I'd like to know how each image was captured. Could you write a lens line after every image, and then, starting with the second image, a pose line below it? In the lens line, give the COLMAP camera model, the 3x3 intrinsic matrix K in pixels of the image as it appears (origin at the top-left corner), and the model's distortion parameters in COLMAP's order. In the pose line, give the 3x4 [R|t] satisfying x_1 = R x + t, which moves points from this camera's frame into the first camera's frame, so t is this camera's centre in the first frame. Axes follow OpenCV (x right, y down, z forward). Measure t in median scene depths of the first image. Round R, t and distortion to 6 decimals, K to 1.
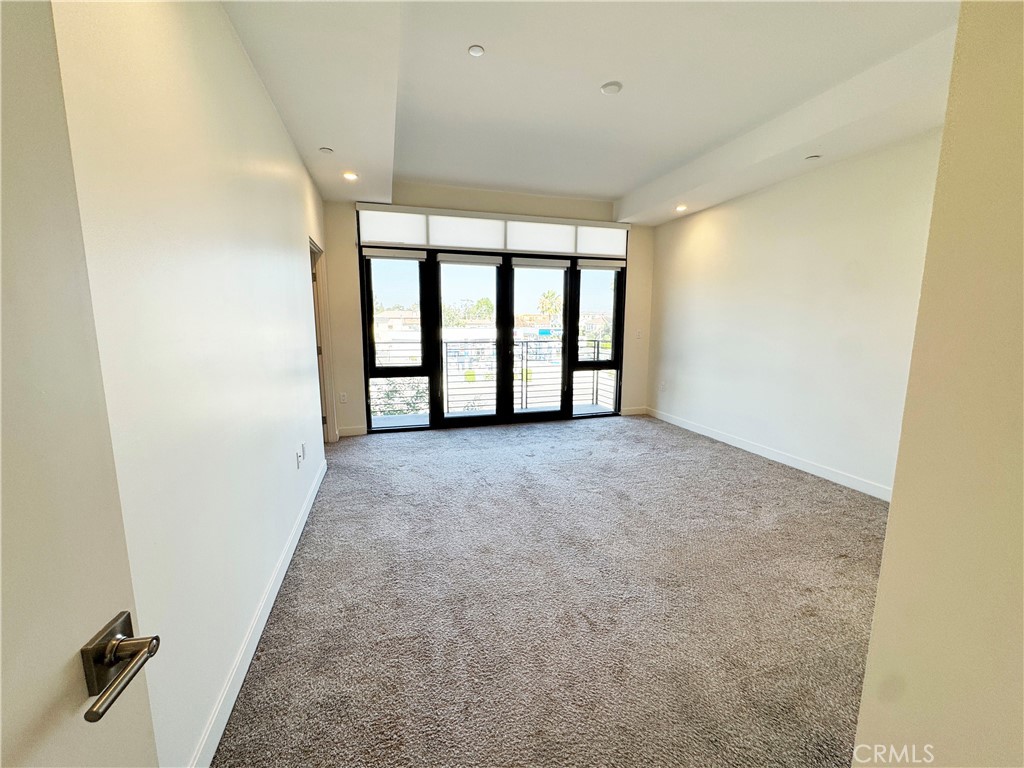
lens RADIAL K [[412.9, 0, 510.0], [0, 412.9, 386.3], [0, 0, 1]] dist [-0.003615, 0.000148]
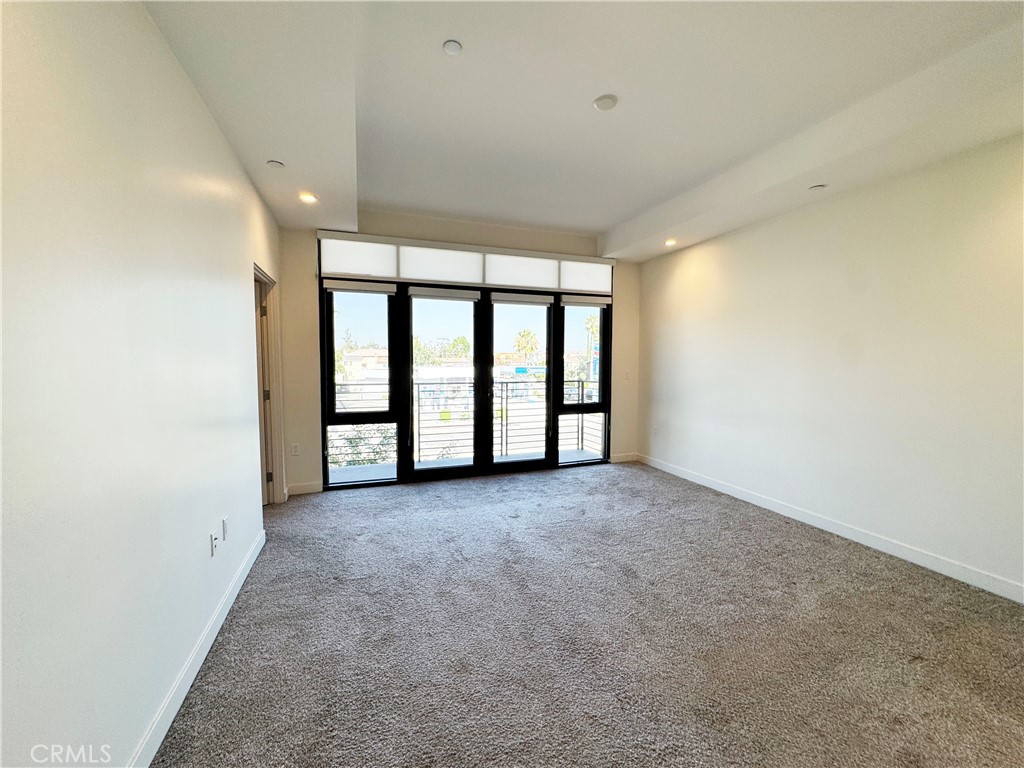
lens RADIAL K [[412.9, 0, 512.2], [0, 412.9, 385.0], [0, 0, 1]] dist [-0.003615, 0.000148]
pose [[0.998029, -0.003165, 0.062668, -0.008205], [0.009045, 0.995554, -0.093761, -0.024622], [-0.062092, 0.094143, 0.993620, 0.128016]]
